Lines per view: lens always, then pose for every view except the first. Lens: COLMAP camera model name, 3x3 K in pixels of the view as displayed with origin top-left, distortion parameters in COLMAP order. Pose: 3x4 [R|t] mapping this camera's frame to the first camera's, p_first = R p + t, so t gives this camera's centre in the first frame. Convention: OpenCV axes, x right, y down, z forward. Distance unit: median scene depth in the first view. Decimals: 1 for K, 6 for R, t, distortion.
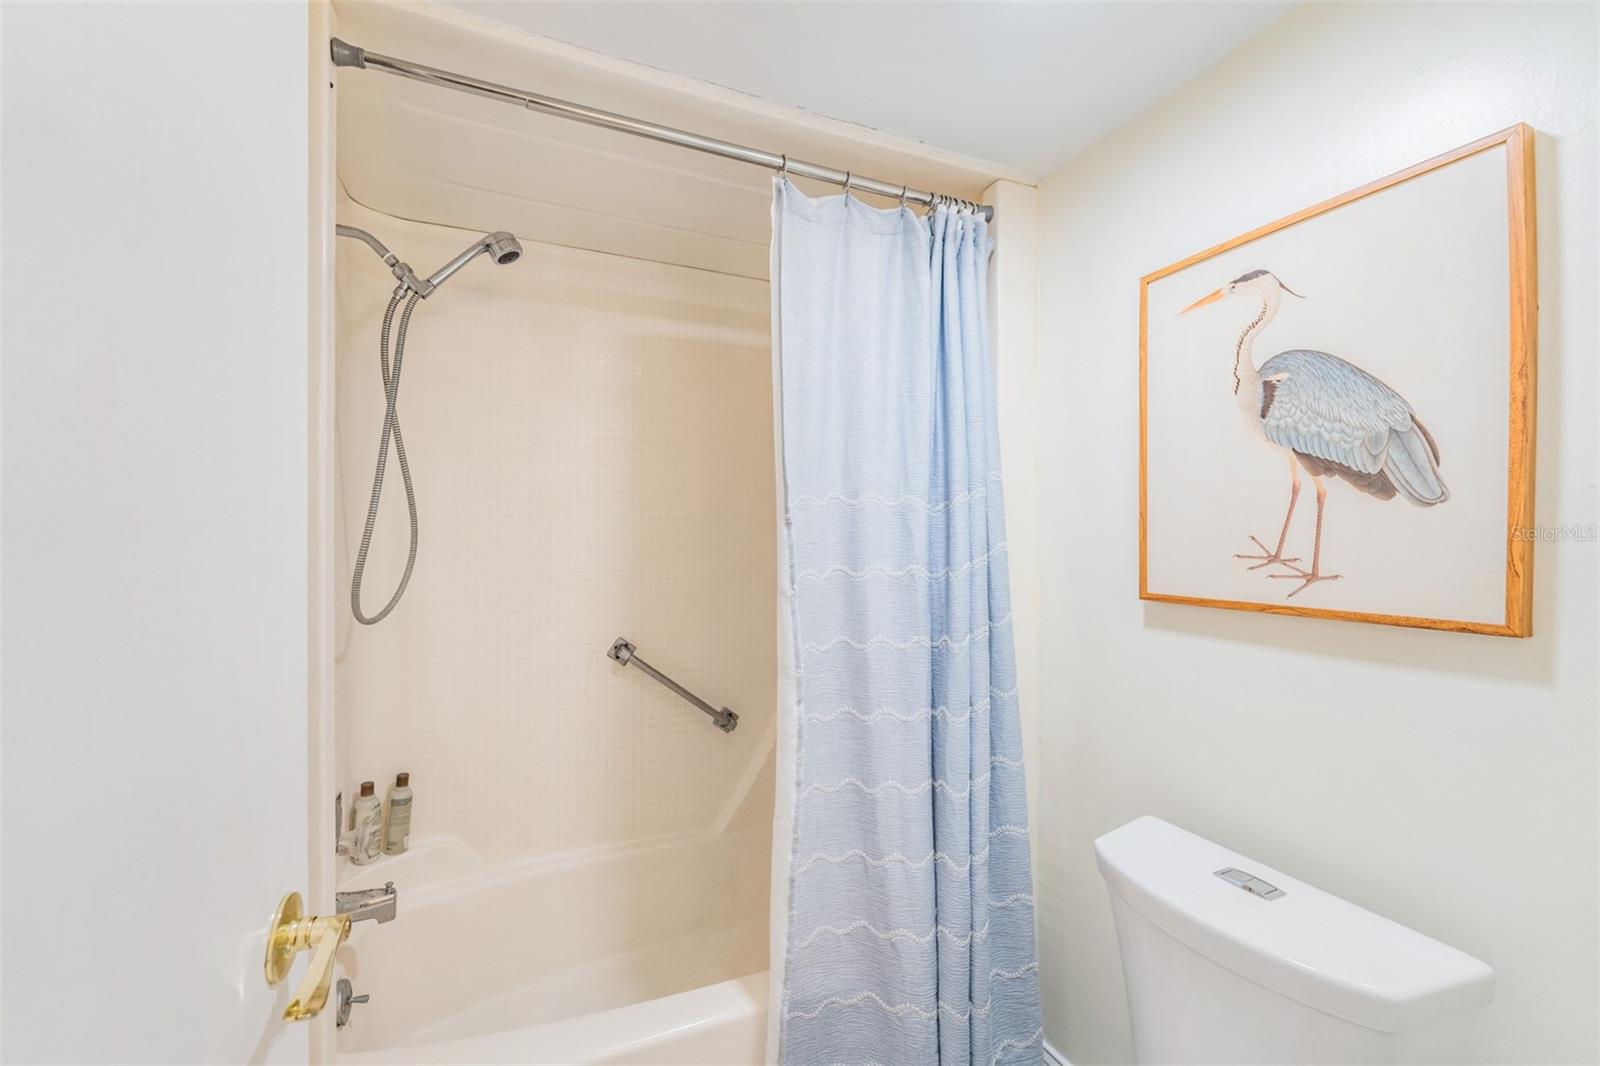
lens RADIAL K [[641.7, 0, 800.0], [0, 641.7, 533.0], [0, 0, 1]] dist [-0.003992, -0.000345]
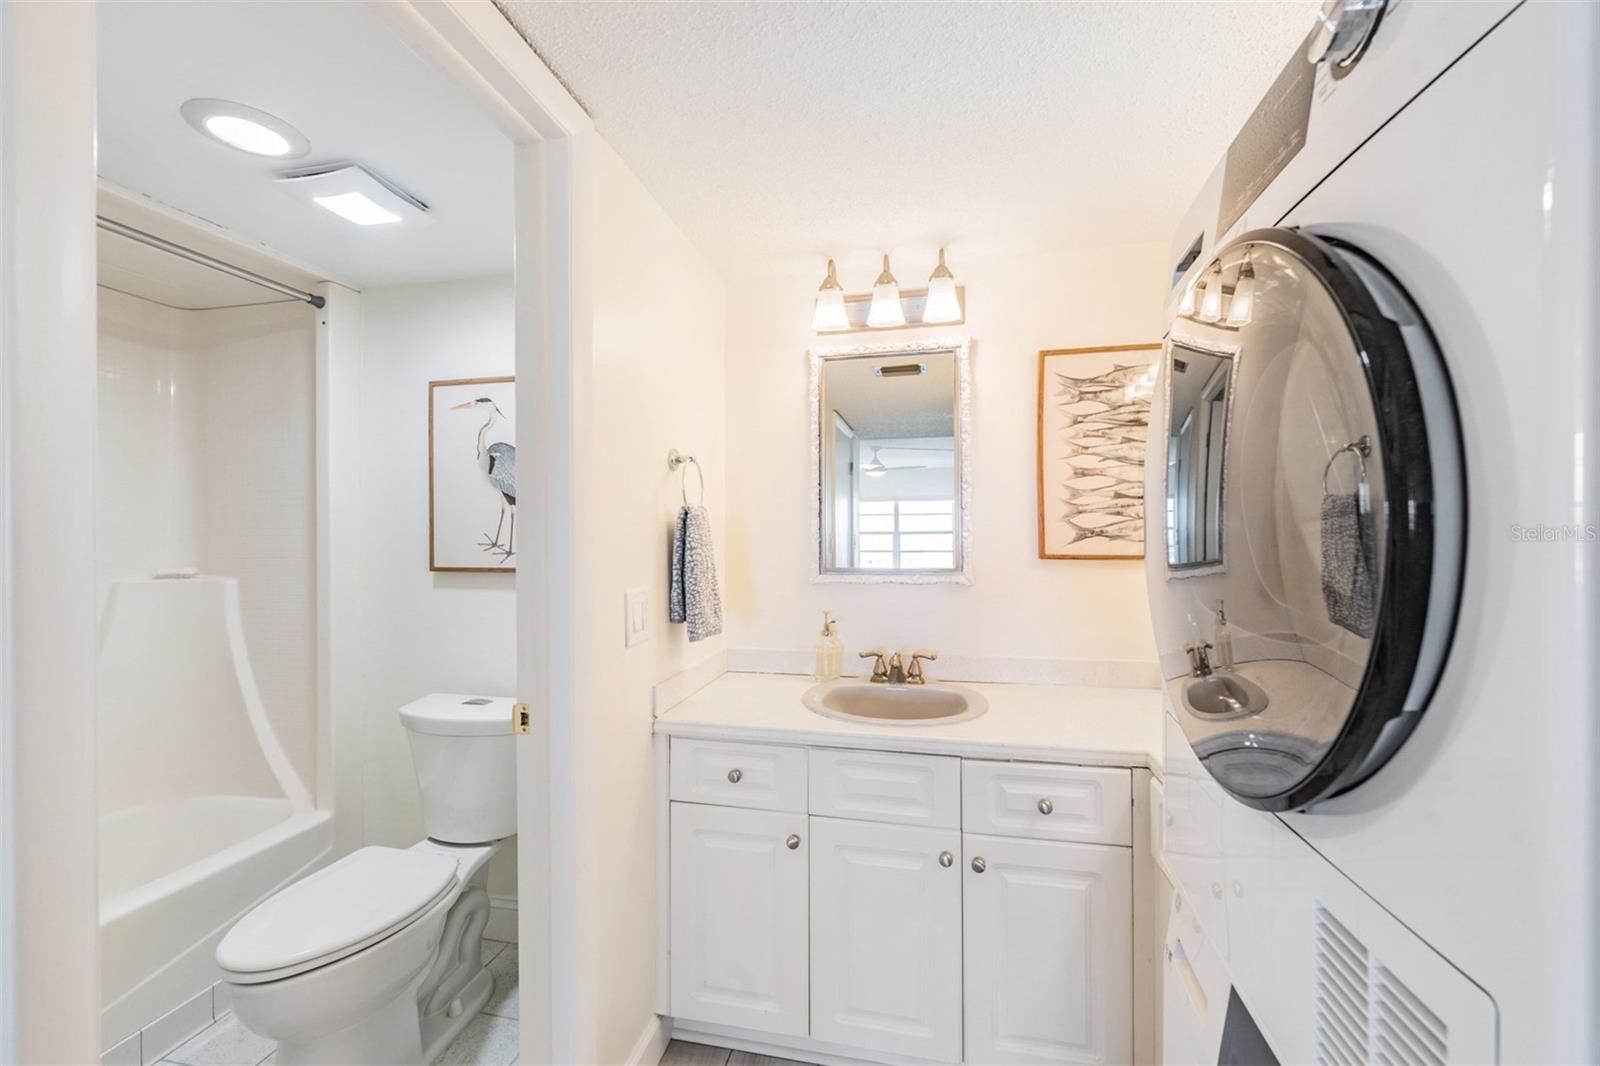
lens RADIAL K [[641.7, 0, 800.0], [0, 641.7, 533.0], [0, 0, 1]] dist [-0.003992, -0.000345]
pose [[0.582186, -0.008396, 0.813013, -0.333189], [0.003706, 0.999964, 0.007673, -0.008997], [-0.813047, -0.001454, 0.582196, -0.939552]]
